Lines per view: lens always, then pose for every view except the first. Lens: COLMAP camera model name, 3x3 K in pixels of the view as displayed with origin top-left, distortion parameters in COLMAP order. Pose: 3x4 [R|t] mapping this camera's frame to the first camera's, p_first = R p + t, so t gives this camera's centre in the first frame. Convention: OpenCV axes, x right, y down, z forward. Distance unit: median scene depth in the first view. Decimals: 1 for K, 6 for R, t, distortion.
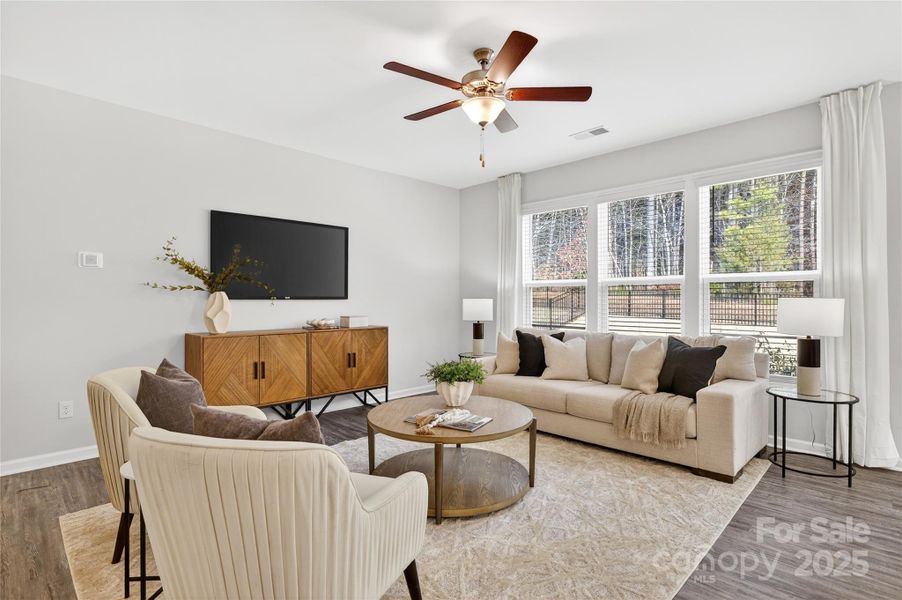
lens RADIAL K [[449.0, 0, 451.0], [0, 449.0, 300.0], [0, 0, 1]] dist [0.003883, 0.000094]
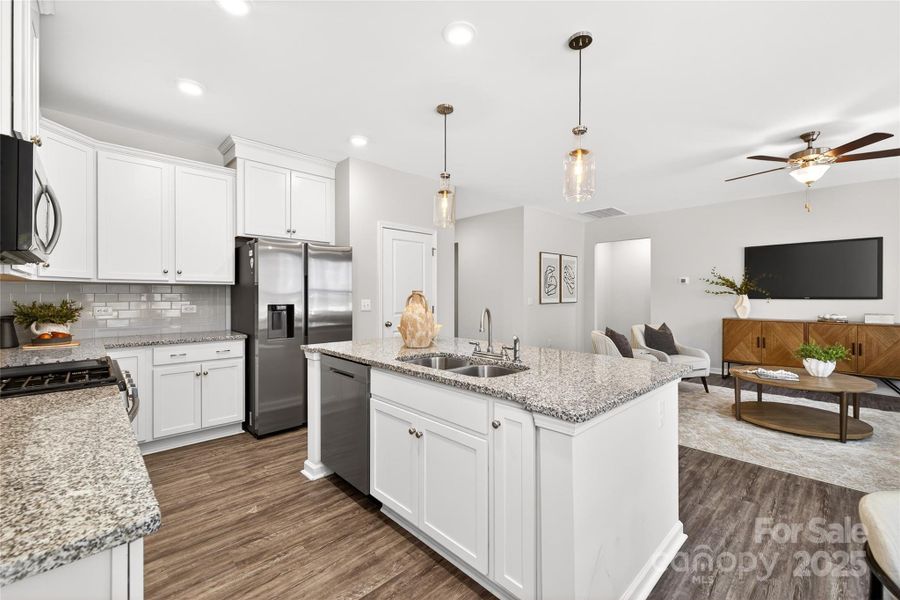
lens RADIAL K [[376.8, 0, 450.0], [0, 376.8, 300.0], [0, 0, 1]] dist [0.004717, 0.000085]
pose [[-0.013688, 0.012792, -0.999824, 0.935014], [0.000115, 0.999918, 0.012791, -0.015903], [0.999906, 0.000060, -0.013688, -0.111870]]
